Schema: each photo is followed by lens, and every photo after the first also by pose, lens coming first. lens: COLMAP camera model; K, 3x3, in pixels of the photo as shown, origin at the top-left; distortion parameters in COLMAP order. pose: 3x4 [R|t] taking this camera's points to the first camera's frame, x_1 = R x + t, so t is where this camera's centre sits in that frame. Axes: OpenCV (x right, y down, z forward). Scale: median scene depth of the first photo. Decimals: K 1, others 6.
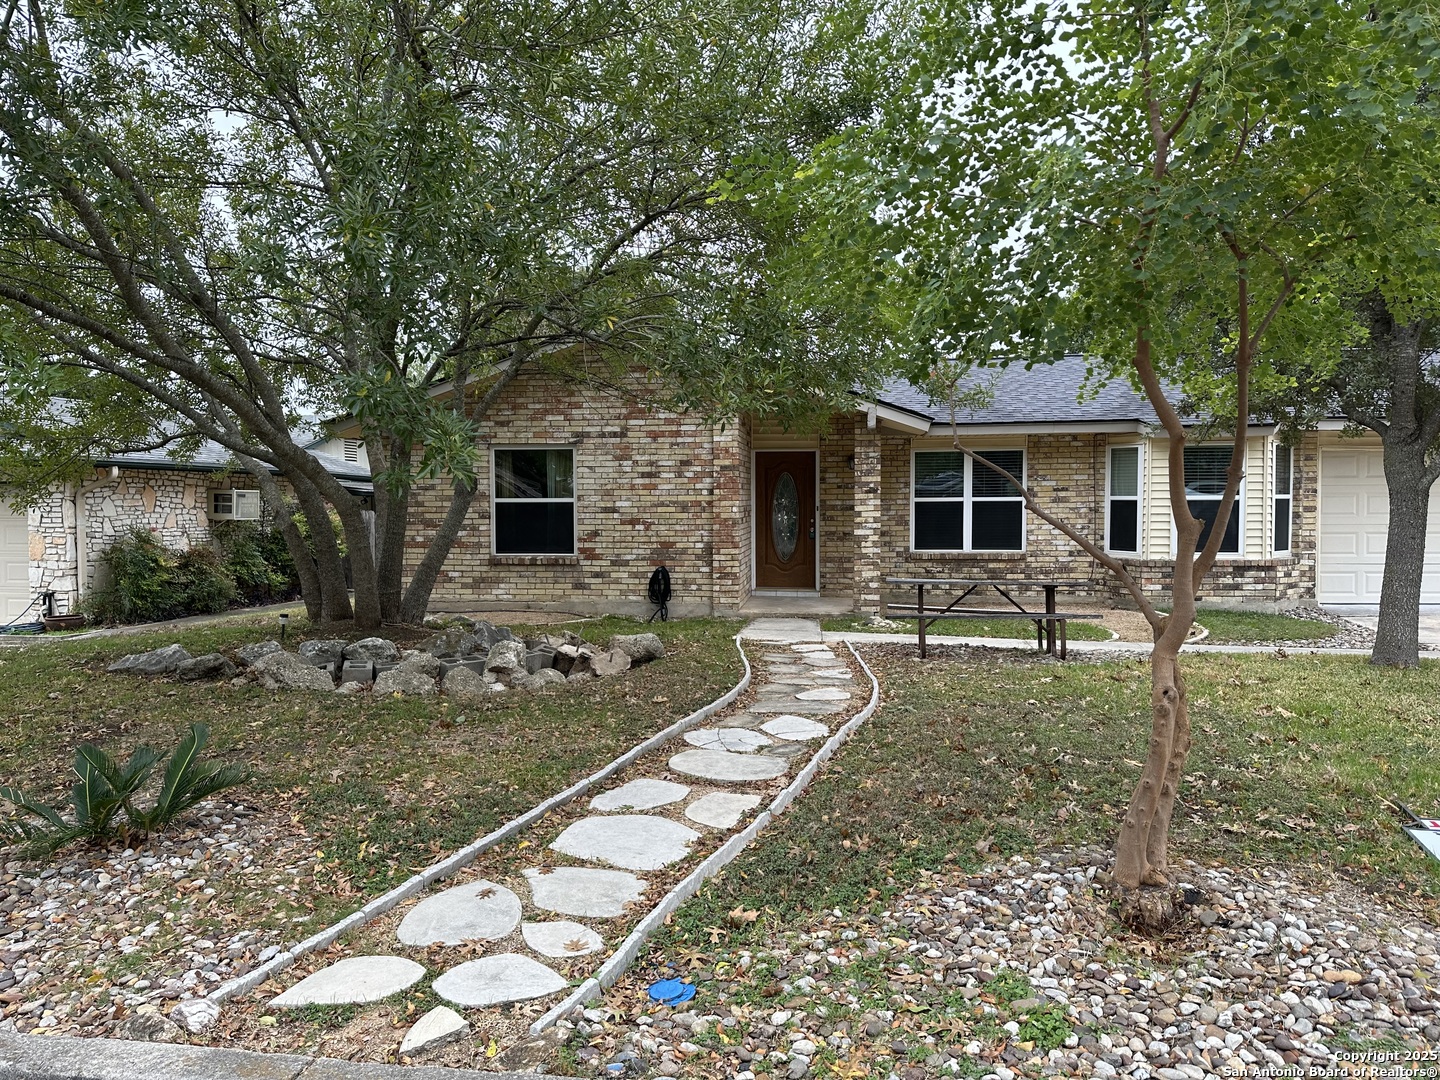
lens RADIAL K [[1006.1, 0, 717.0], [0, 1006.1, 529.0], [0, 0, 1]] dist [0.072443, -0.092587]
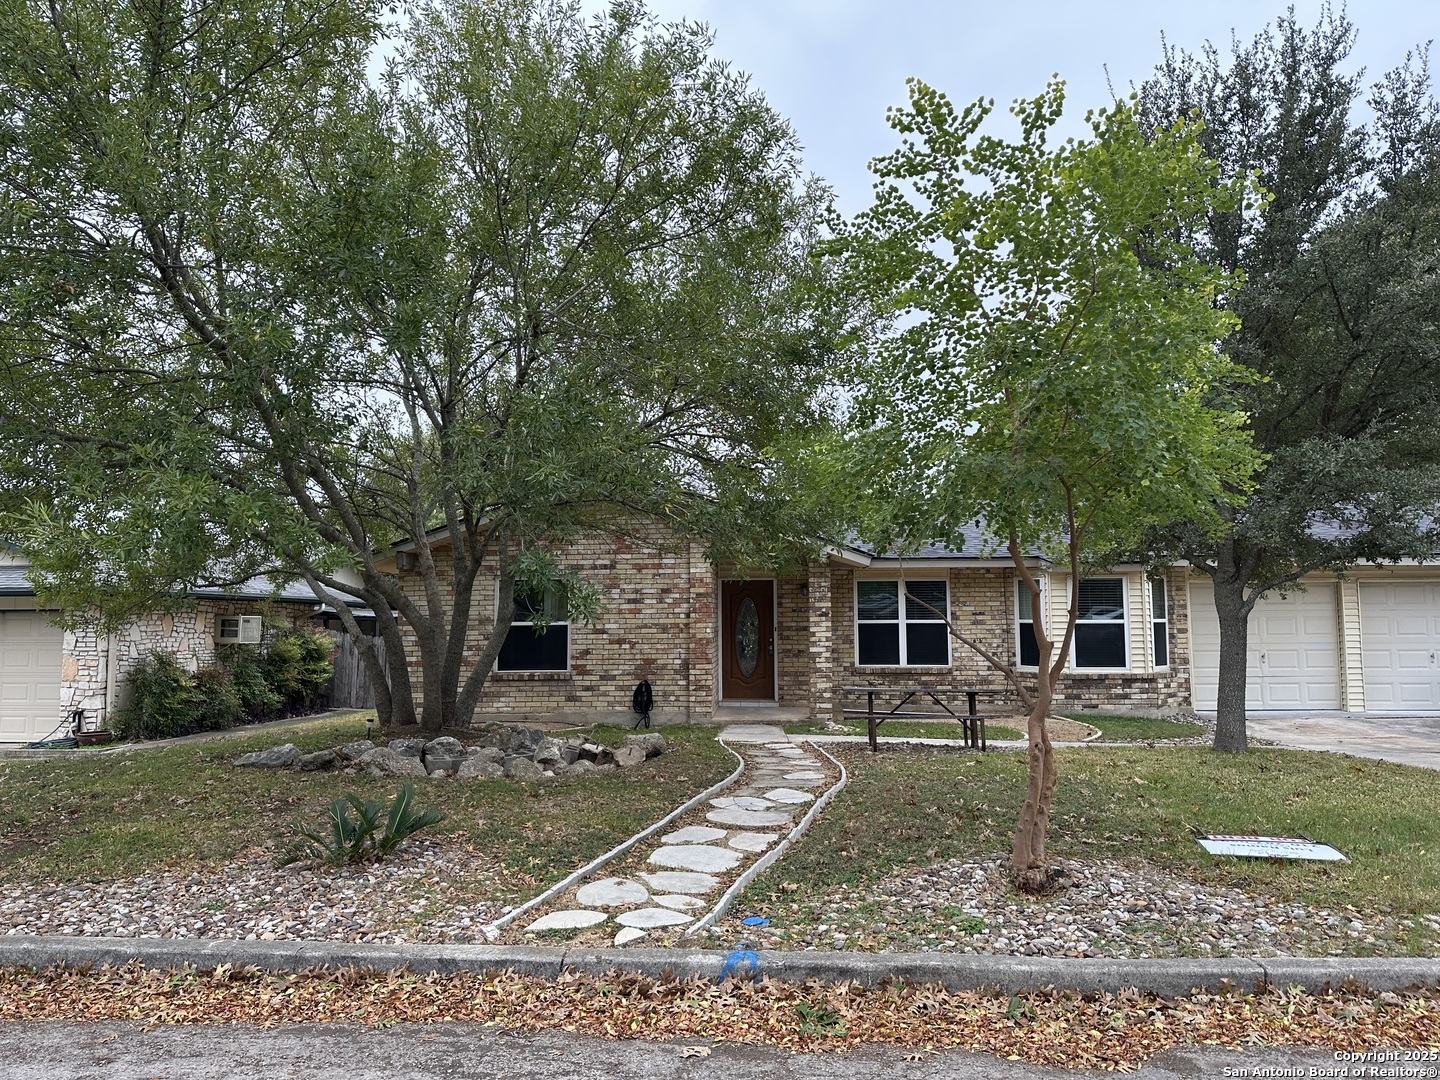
lens RADIAL K [[1011.9, 0, 720.5], [0, 1011.9, 525.5], [0, 0, 1]] dist [0.114156, -0.156237]
pose [[0.997205, 0.005044, 0.074541, -0.057086], [0.003930, 0.992796, -0.119756, 0.000496], [-0.074608, 0.119714, 0.990001, -0.187923]]
